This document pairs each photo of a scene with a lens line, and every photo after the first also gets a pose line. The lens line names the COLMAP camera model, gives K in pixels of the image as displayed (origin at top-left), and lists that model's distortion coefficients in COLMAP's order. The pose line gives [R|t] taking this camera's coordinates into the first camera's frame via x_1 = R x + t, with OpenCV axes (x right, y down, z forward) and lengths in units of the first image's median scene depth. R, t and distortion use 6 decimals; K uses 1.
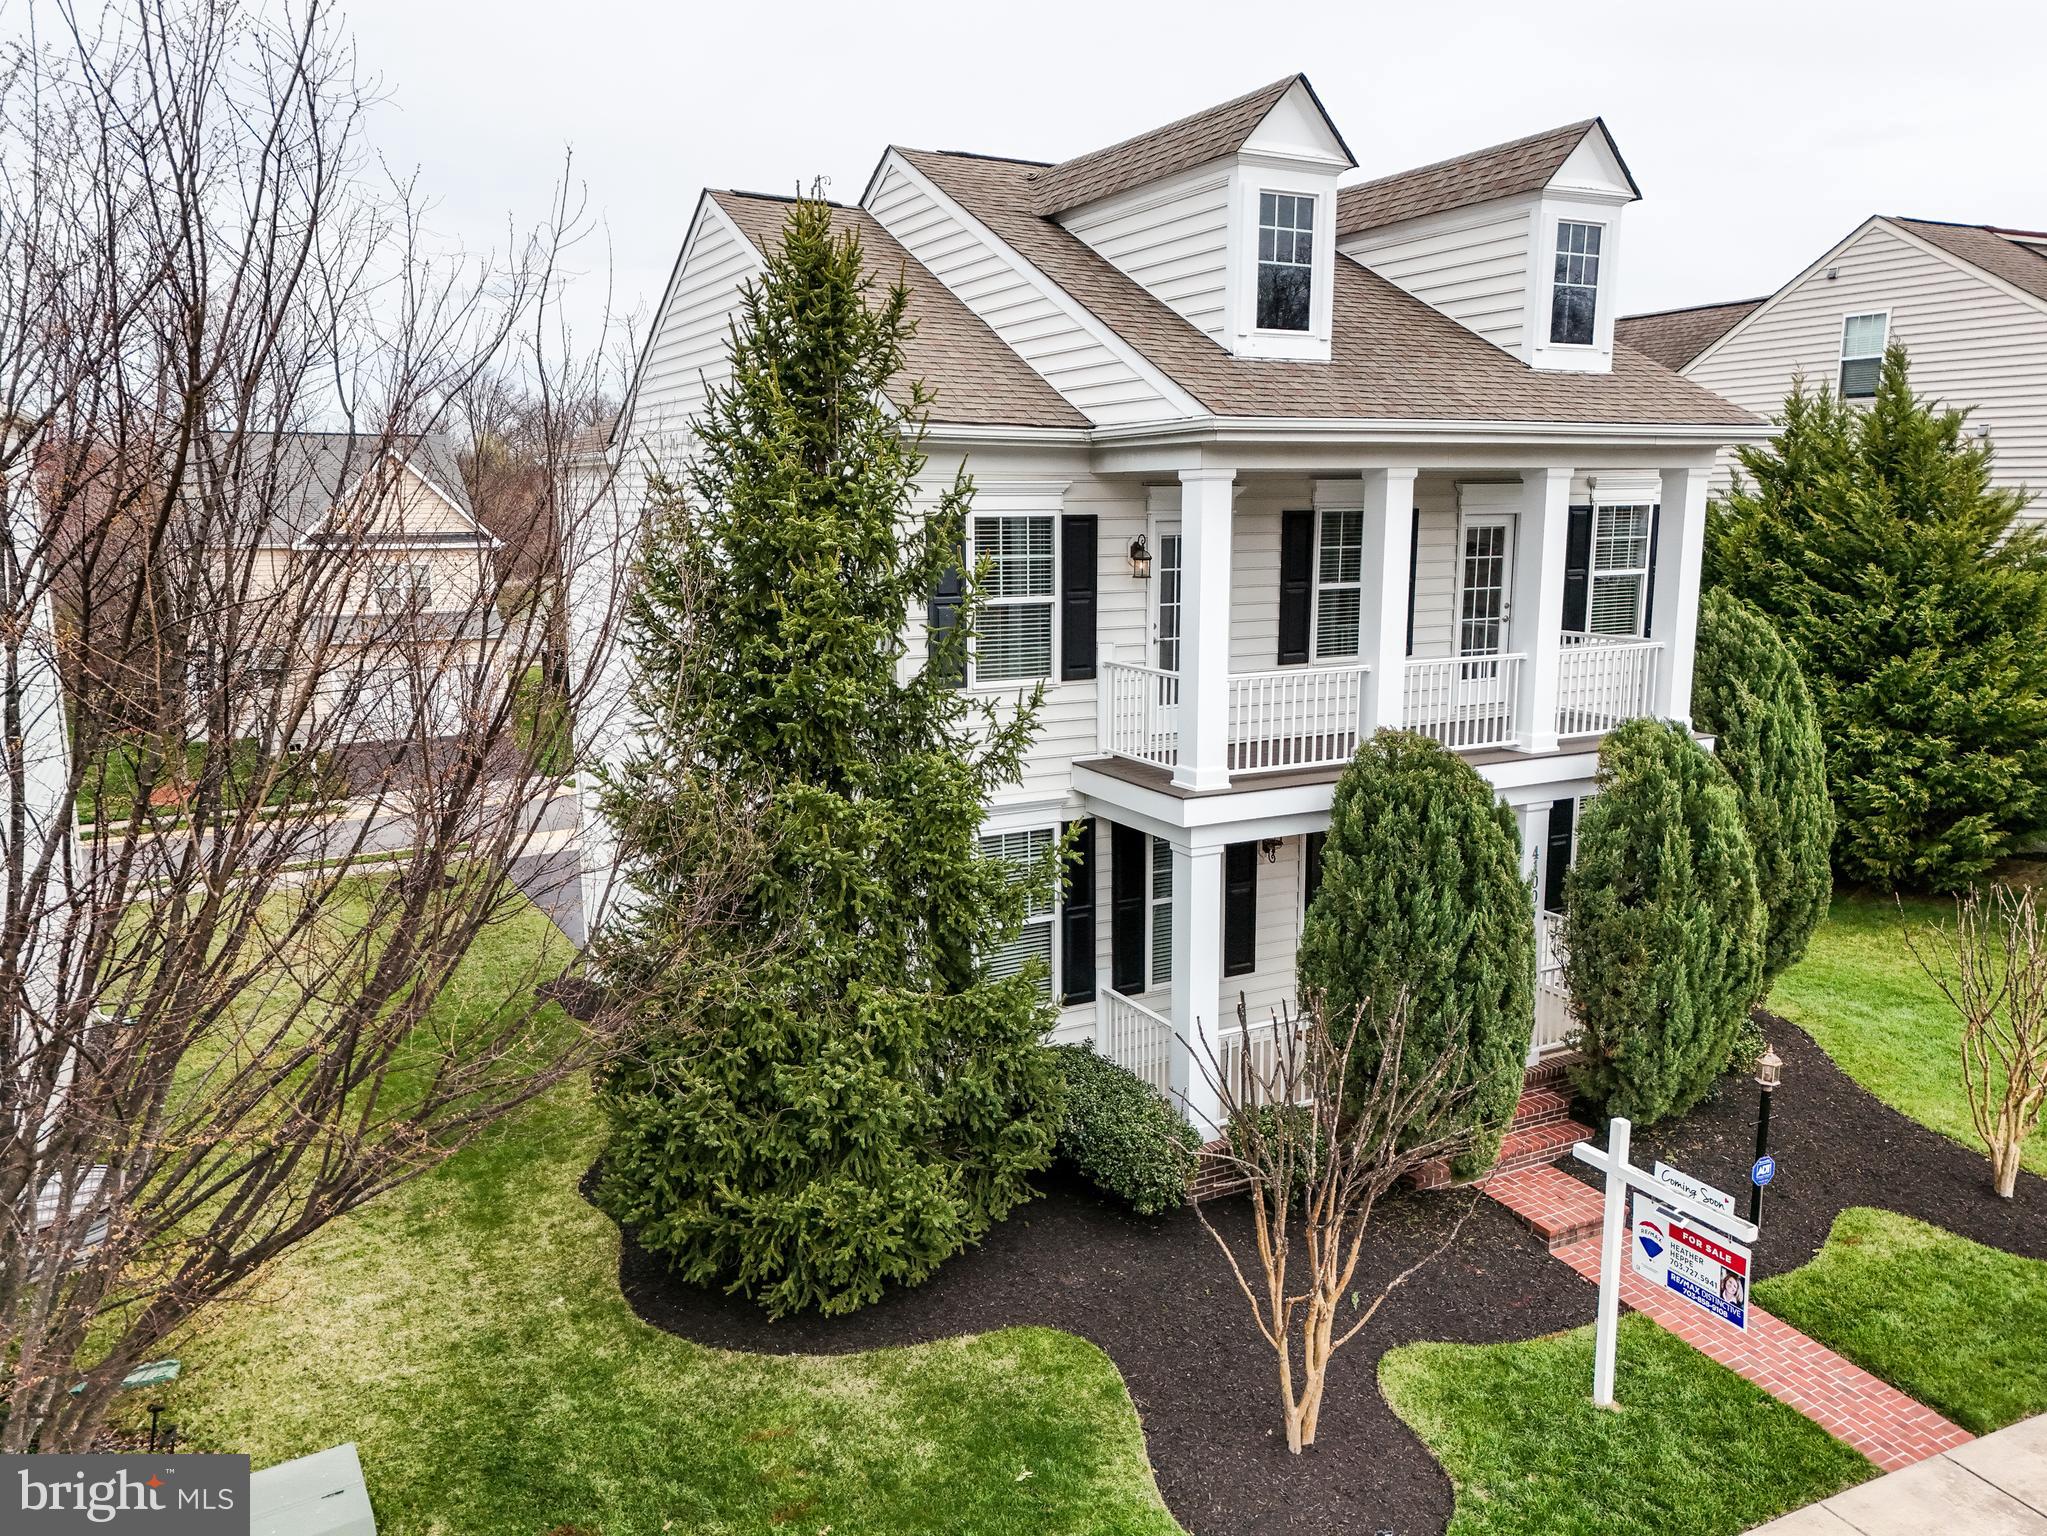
lens RADIAL K [[1421.2, 0, 1021.6], [0, 1421.2, 763.3], [0, 0, 1]] dist [0.042783, -0.004537]
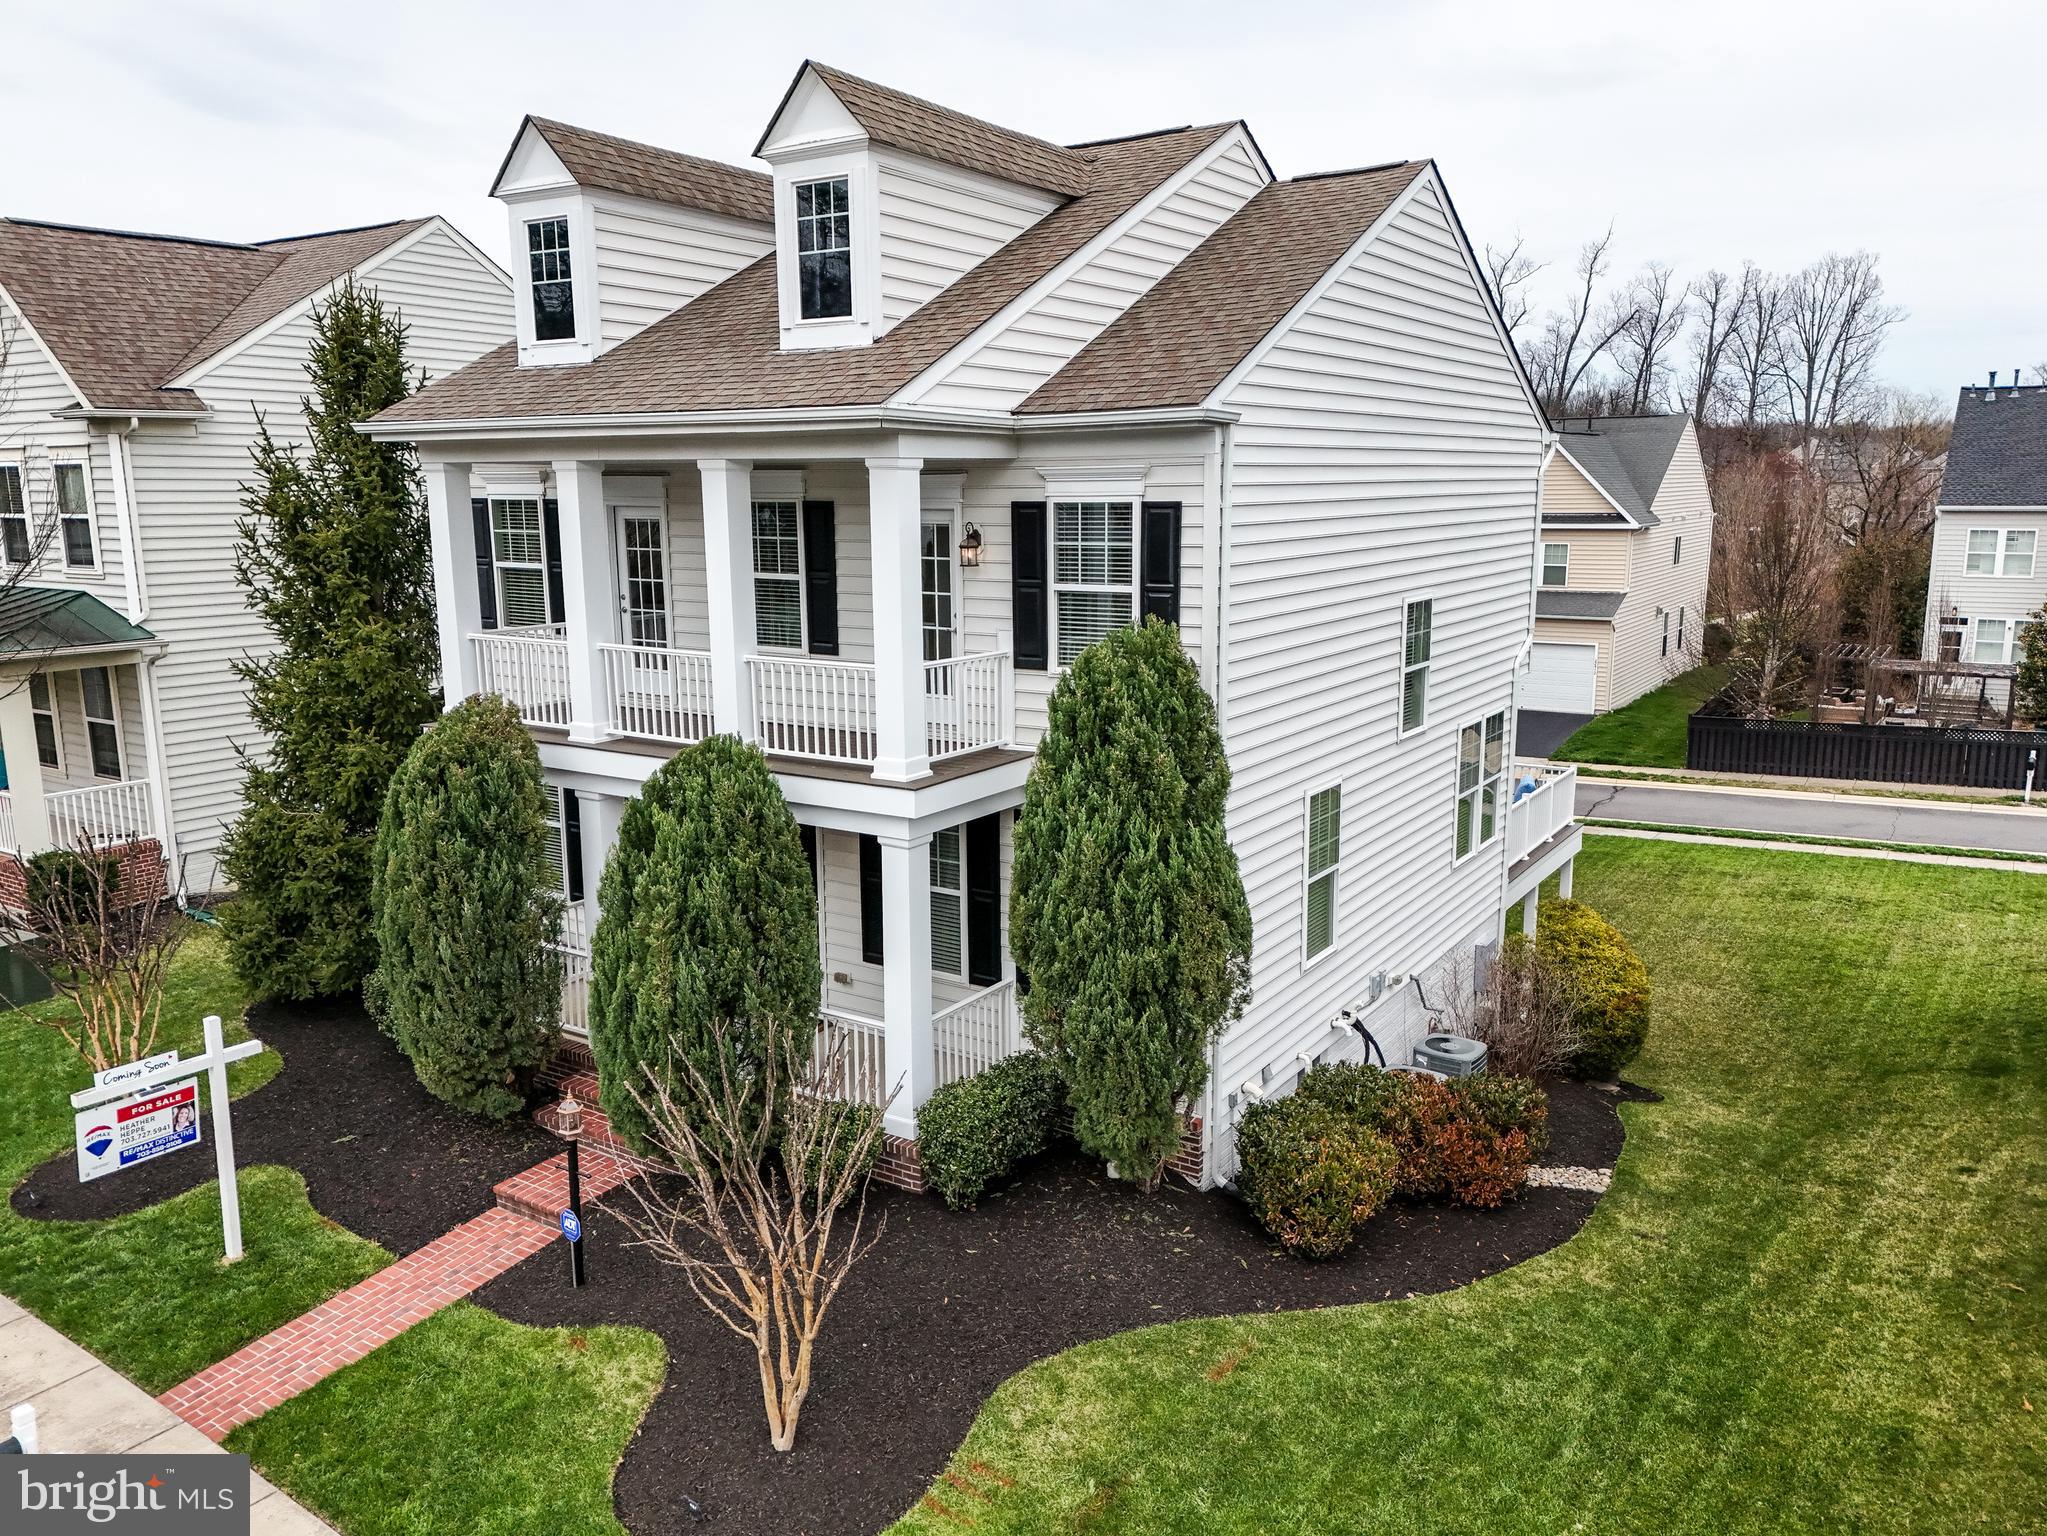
lens RADIAL K [[1421.2, 0, 1042.9], [0, 1421.2, 770.5], [0, 0, 1]] dist [0.042783, -0.004537]
pose [[0.496739, 0.176379, -0.849789, 1.066539], [-0.157011, 0.981239, 0.111883, -0.118687], [0.853580, 0.077849, 0.515113, 0.587783]]
